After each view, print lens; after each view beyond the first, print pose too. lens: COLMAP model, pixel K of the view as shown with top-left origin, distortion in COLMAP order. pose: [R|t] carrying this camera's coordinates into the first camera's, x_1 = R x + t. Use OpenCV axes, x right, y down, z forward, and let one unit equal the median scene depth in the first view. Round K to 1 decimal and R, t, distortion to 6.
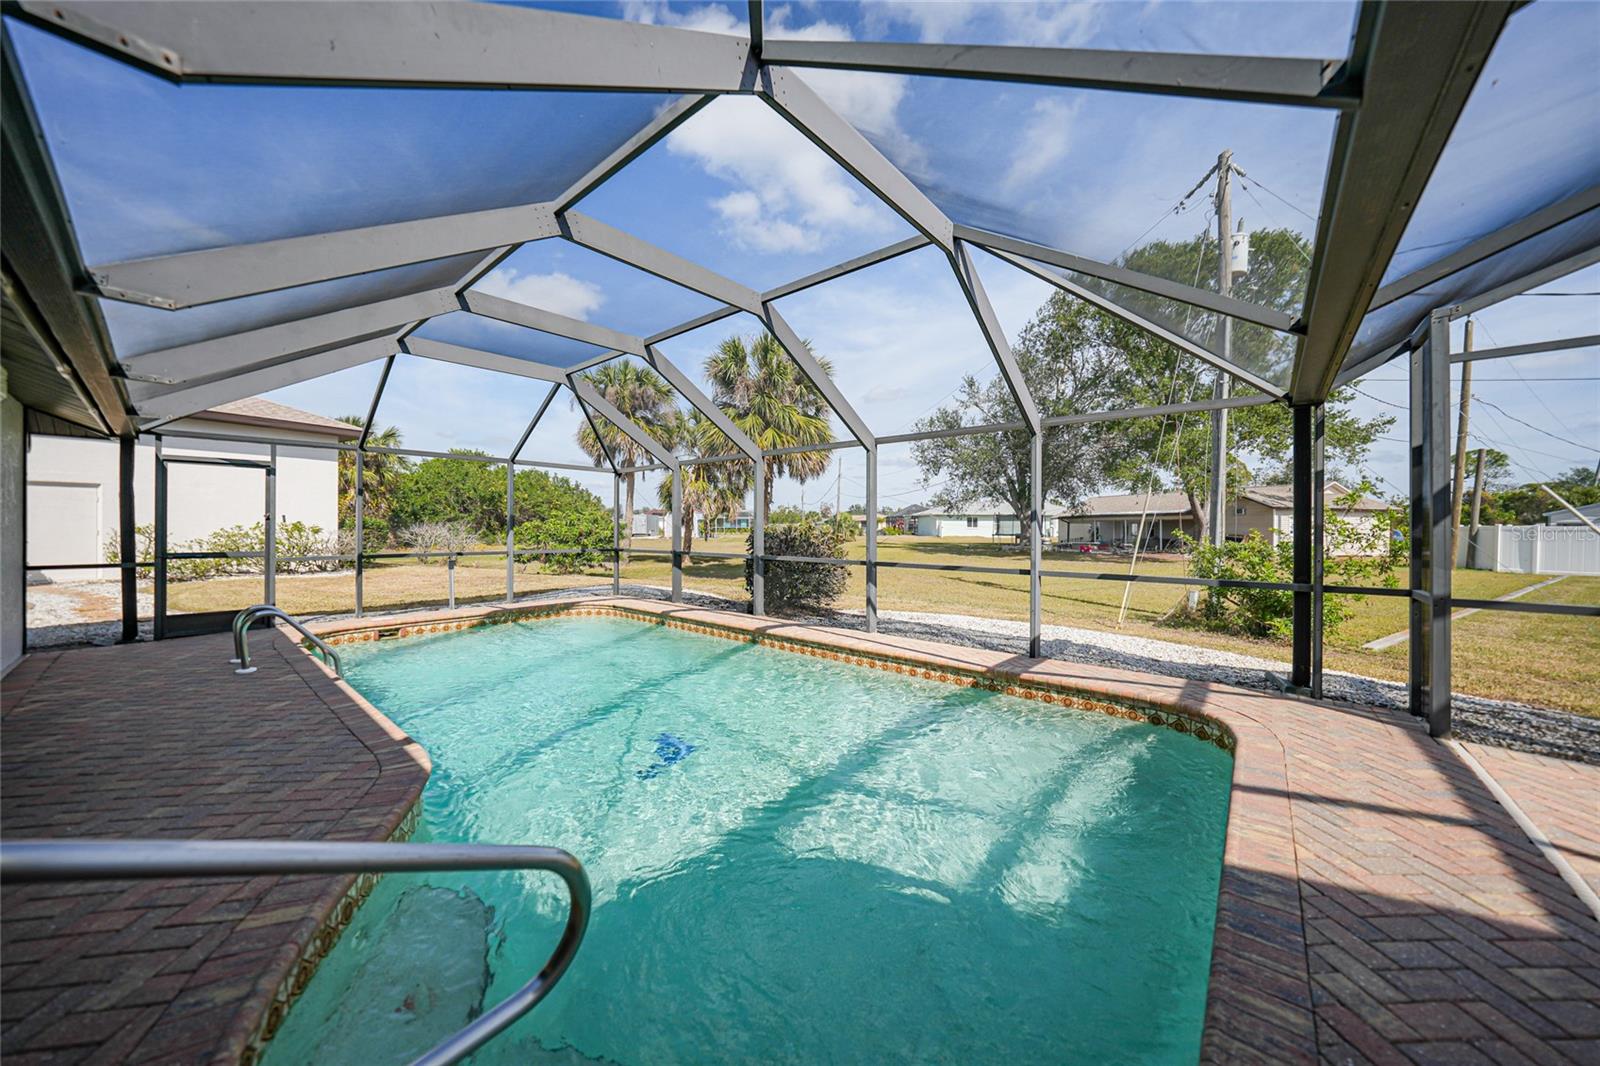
lens RADIAL K [[554.5, 0, 801.2], [0, 554.5, 526.2], [0, 0, 1]] dist [-0.024396, 0.007285]
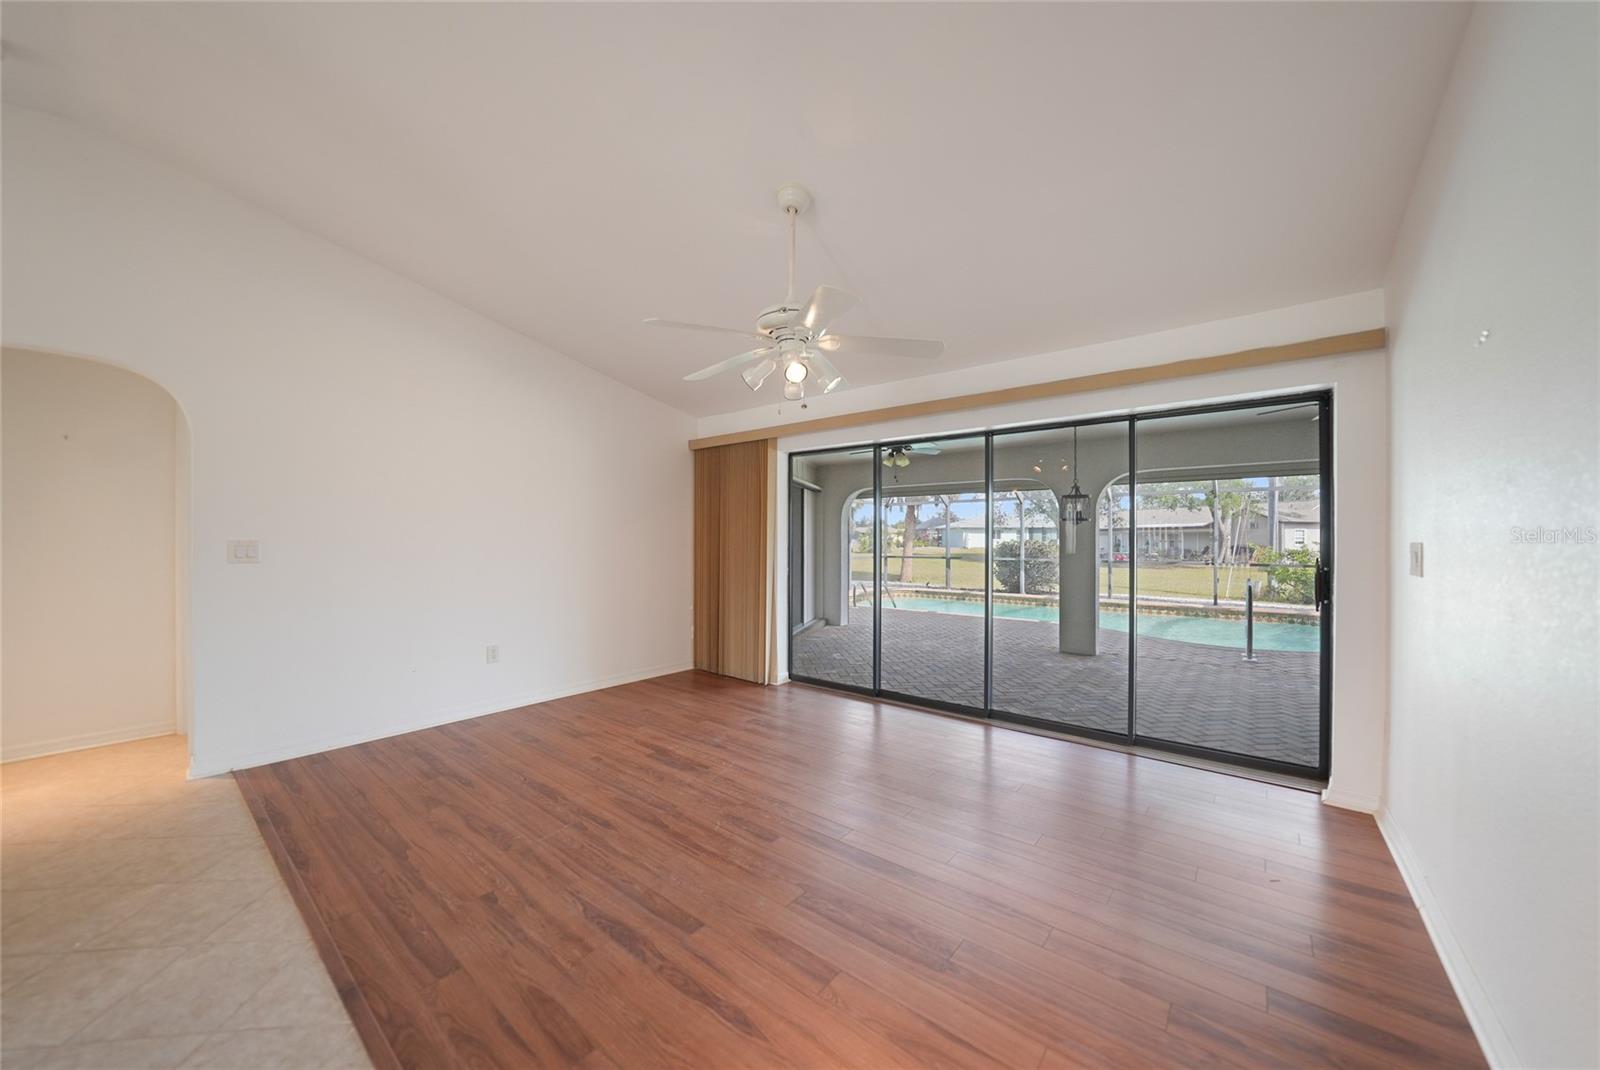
lens RADIAL K [[567.5, 0, 800.0], [0, 567.5, 535.0], [0, 0, 1]] dist [-0.027843, 0.007762]
pose [[0.999895, -0.004898, 0.013643, -0.753753], [0.004980, 0.999969, -0.006021, -0.012295], [-0.013613, 0.006088, 0.999889, -0.689607]]
